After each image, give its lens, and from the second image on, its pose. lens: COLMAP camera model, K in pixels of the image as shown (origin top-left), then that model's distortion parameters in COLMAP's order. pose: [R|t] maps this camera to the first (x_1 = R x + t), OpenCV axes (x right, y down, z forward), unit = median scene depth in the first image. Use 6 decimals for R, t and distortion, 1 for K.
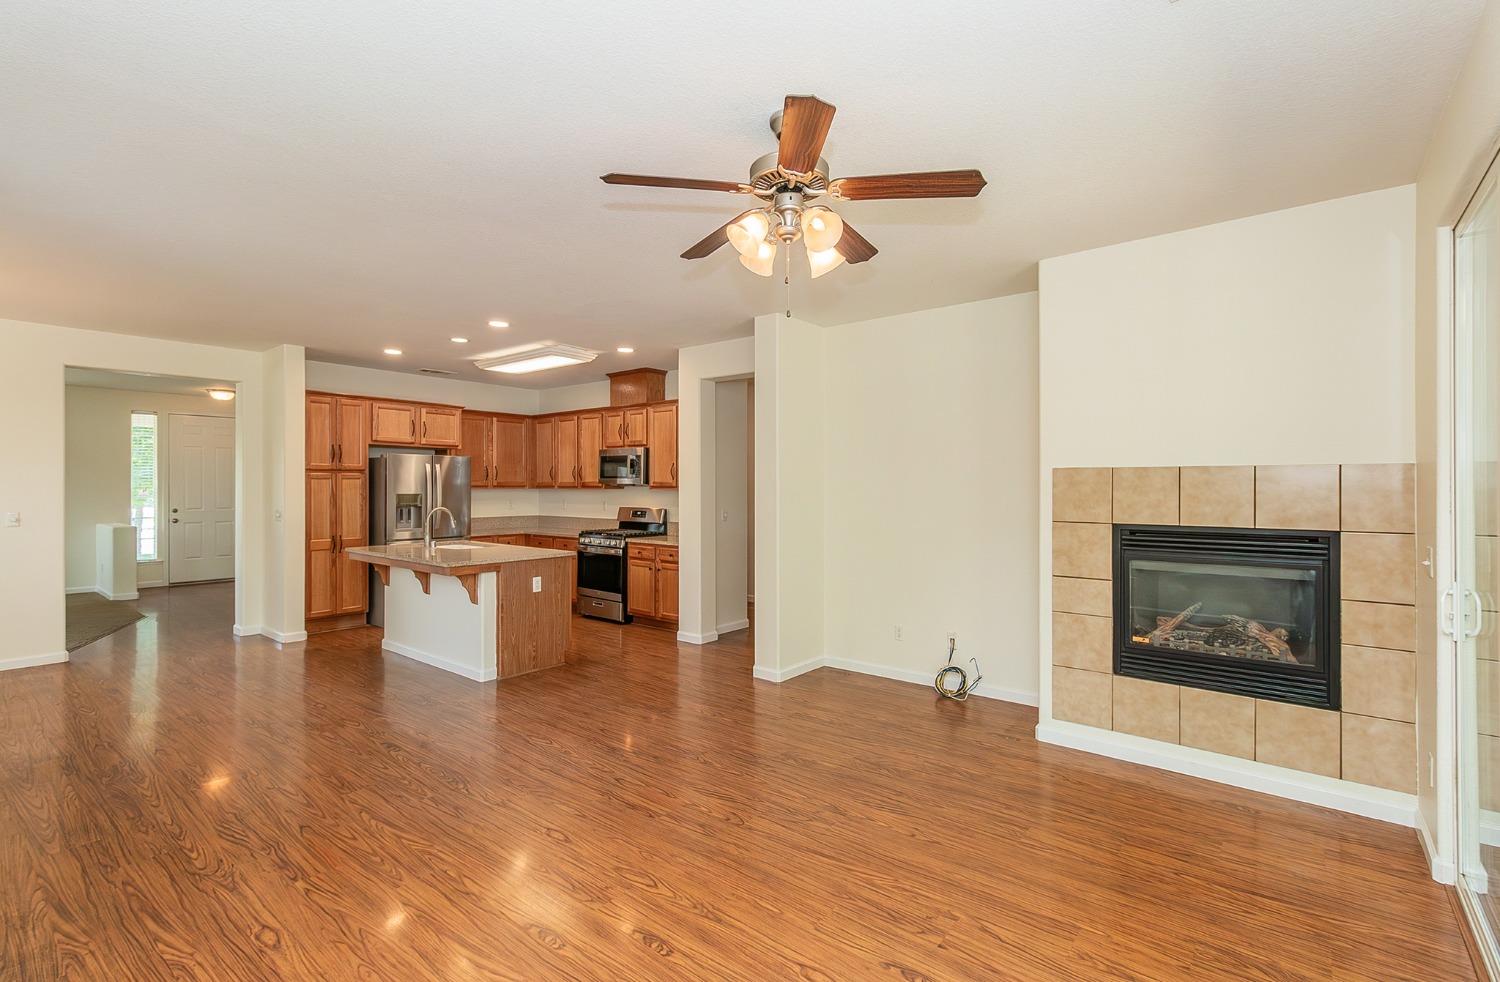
lens RADIAL K [[679.4, 0, 747.0], [0, 679.4, 497.0], [0, 0, 1]] dist [0.000823, -0.000834]
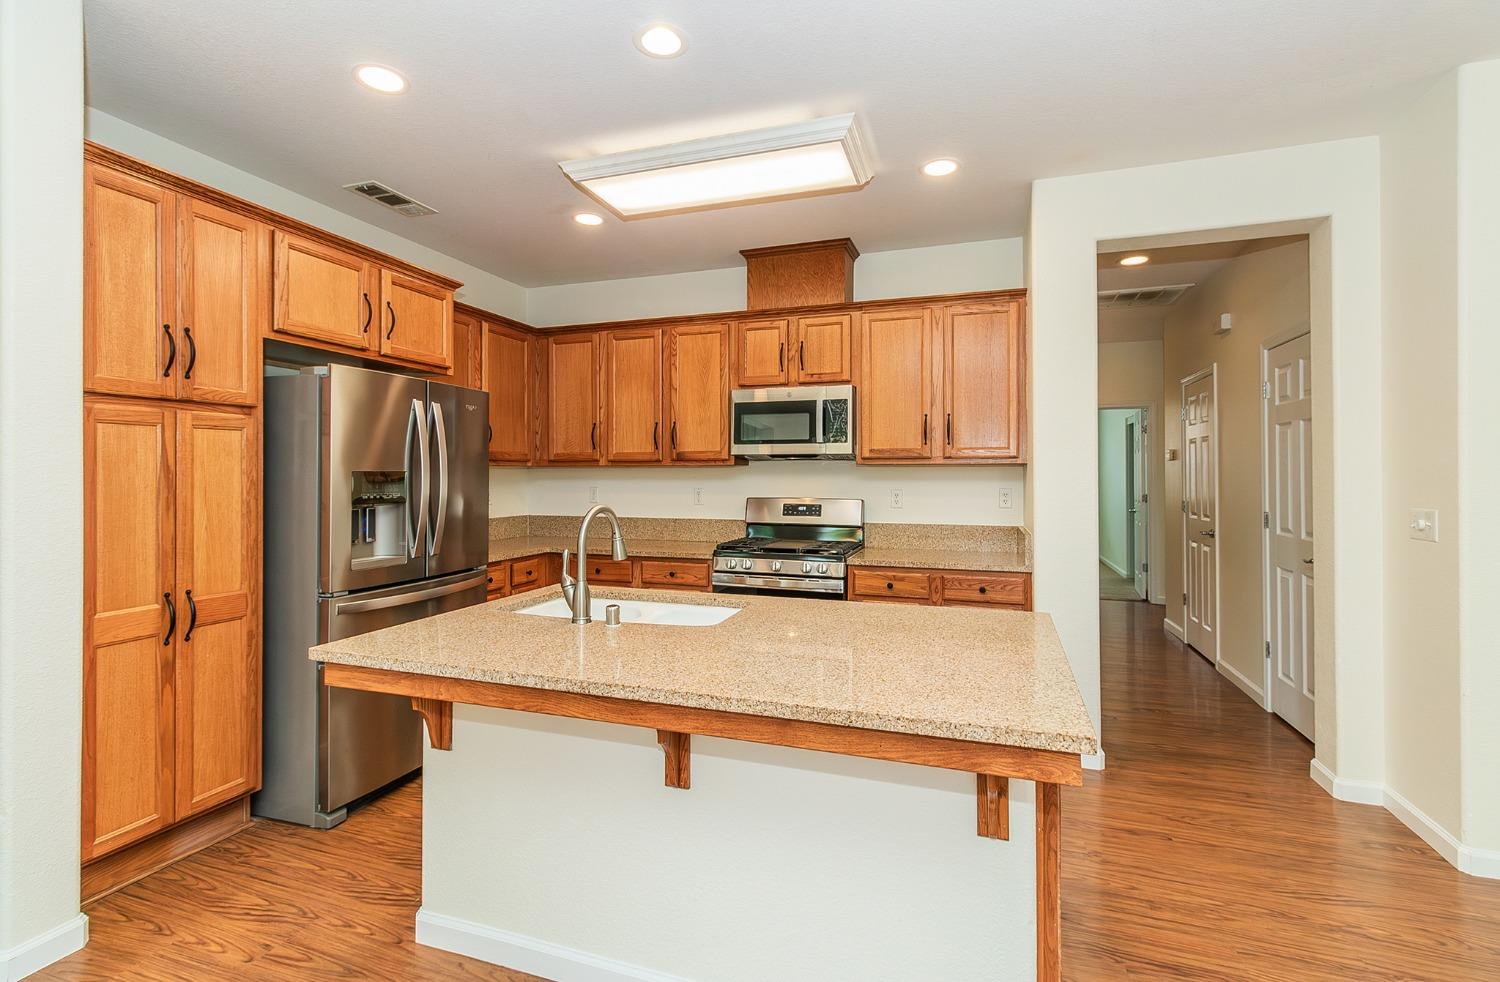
lens RADIAL K [[679.4, 0, 752.0], [0, 679.4, 472.8], [0, 0, 1]] dist [0.000823, -0.000834]
pose [[0.936107, -0.001310, 0.351713, -0.452885], [0.007749, 0.999827, -0.016900, 0.005014], [-0.351630, 0.018546, 0.935955, 0.576912]]
